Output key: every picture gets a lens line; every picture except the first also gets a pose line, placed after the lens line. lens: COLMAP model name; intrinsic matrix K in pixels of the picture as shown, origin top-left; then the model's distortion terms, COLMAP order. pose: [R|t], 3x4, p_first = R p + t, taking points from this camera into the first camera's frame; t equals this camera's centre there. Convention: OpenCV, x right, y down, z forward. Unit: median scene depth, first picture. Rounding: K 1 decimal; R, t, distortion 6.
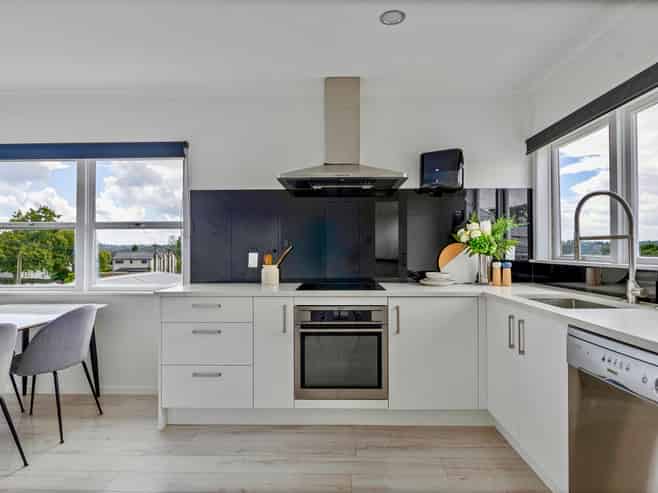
lens RADIAL K [[385.8, 0, 329.0], [0, 385.8, 246.5], [0, 0, 1]] dist [-0.000363, 0.000005]
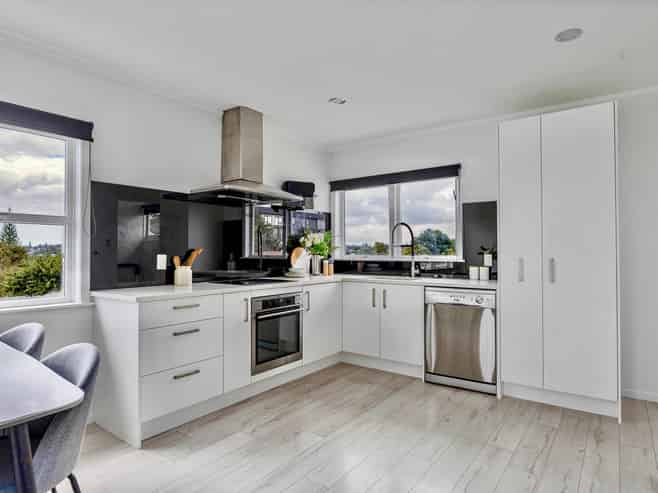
lens RADIAL K [[385.9, 0, 329.0], [0, 385.9, 246.5], [0, 0, 1]] dist [-0.002091, 0.000485]
pose [[0.579259, 0.014322, 0.815018, -0.923720], [-0.009627, 0.999896, -0.010729, 0.003216], [-0.815087, -0.001631, 0.579336, 0.105958]]
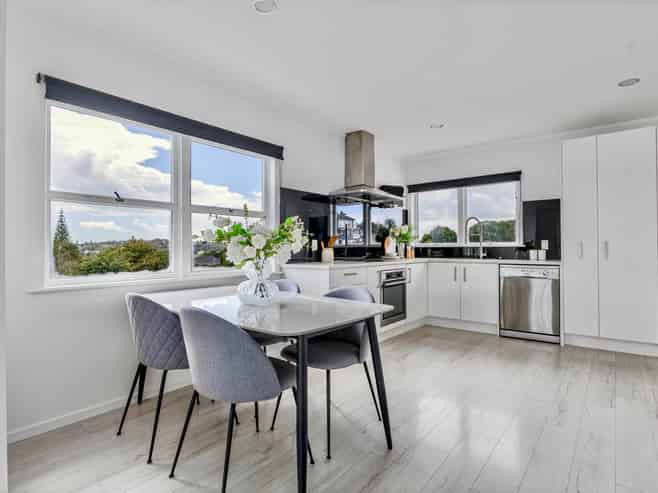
lens RADIAL K [[351.8, 0, 329.0], [0, 351.8, 246.5], [0, 0, 1]] dist [0.001437, -0.000611]
pose [[0.605637, 0.005643, 0.795721, -1.414931], [-0.006916, 0.999974, -0.001828, 0.052080], [-0.795711, -0.004396, 0.605660, 0.259528]]
